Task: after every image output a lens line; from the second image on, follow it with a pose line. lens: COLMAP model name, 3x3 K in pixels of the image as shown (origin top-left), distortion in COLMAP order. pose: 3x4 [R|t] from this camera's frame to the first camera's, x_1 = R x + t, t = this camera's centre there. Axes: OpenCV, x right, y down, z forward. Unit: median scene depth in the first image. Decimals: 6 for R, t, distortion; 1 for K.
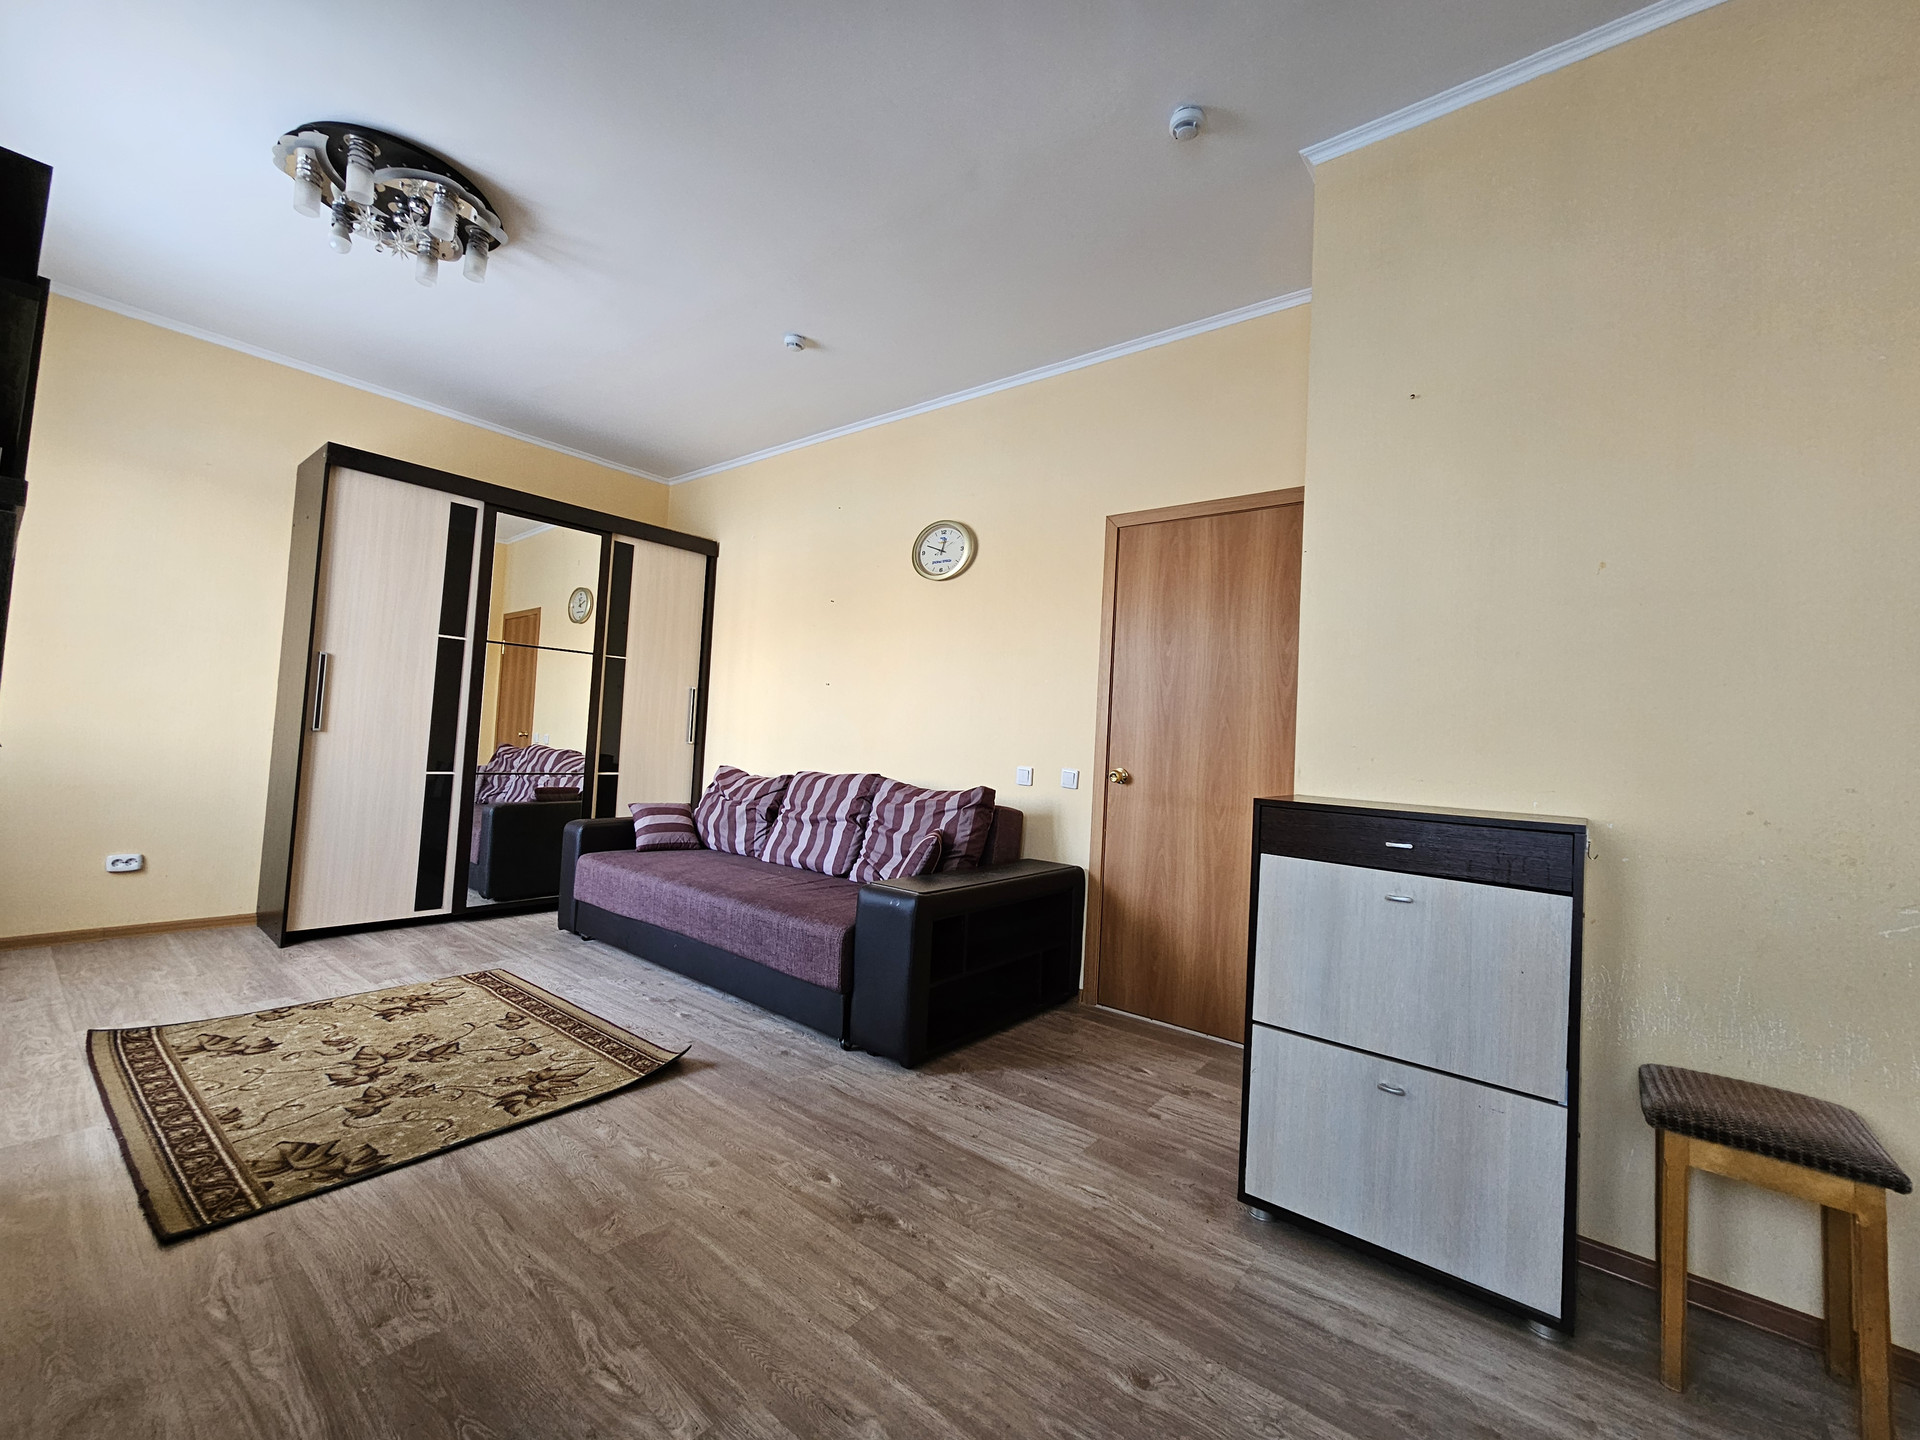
lens RADIAL K [[776.9, 0, 974.5], [0, 776.9, 699.7], [0, 0, 1]] dist [-0.000056, -0.000306]
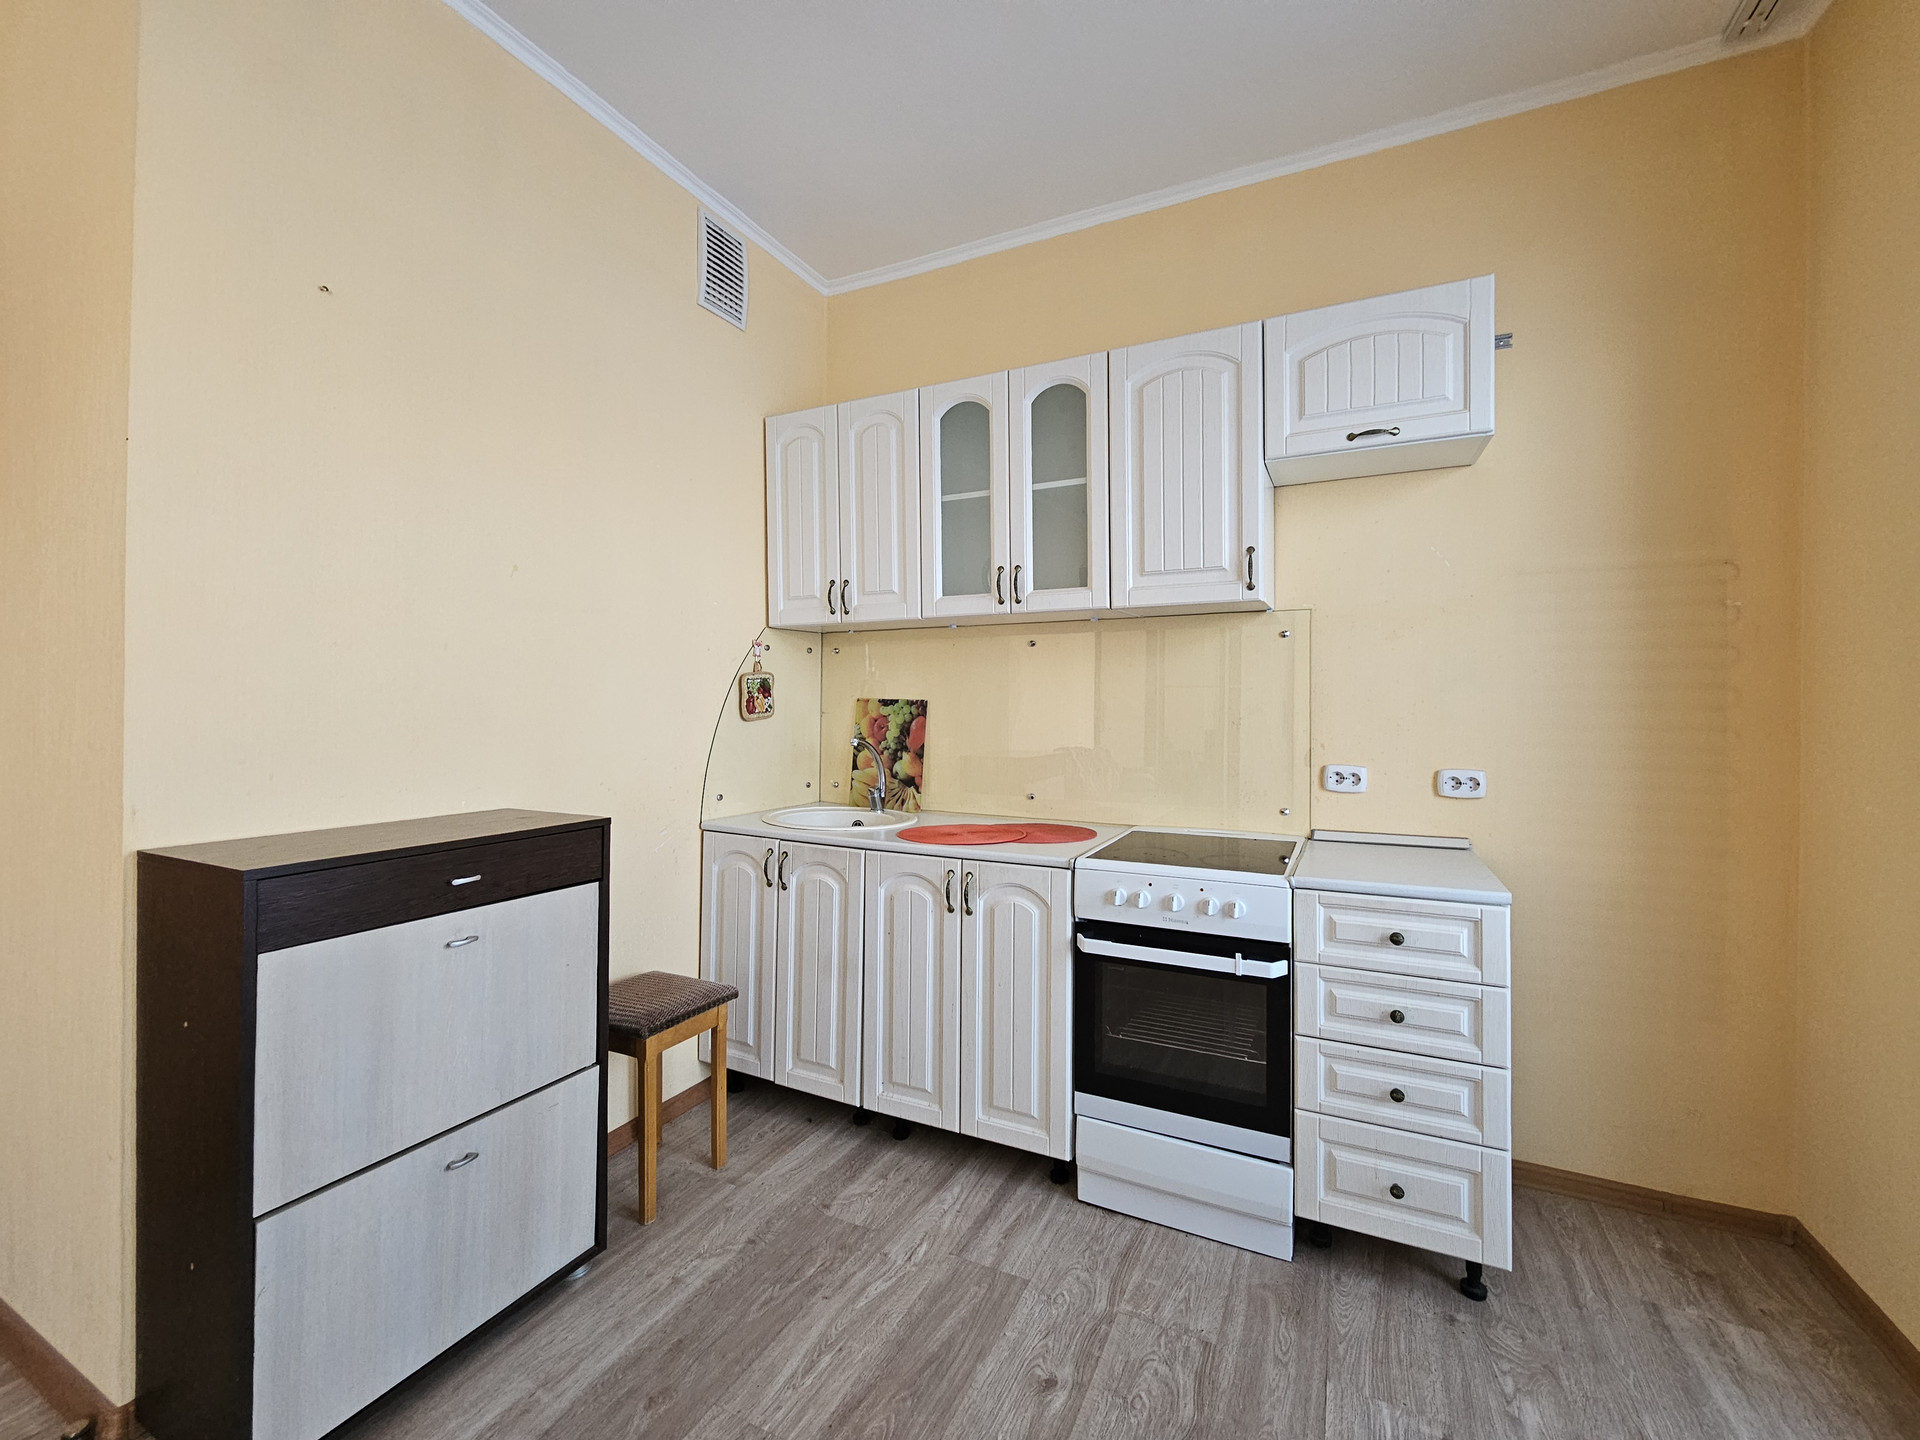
lens RADIAL K [[776.9, 0, 975.6], [0, 776.9, 724.4], [0, 0, 1]] dist [-0.000056, -0.000306]
pose [[-0.219559, -0.062201, 0.973614, -0.445437], [-0.061499, 0.996863, 0.049818, -0.065232], [-0.973659, -0.048939, -0.222695, 0.746565]]
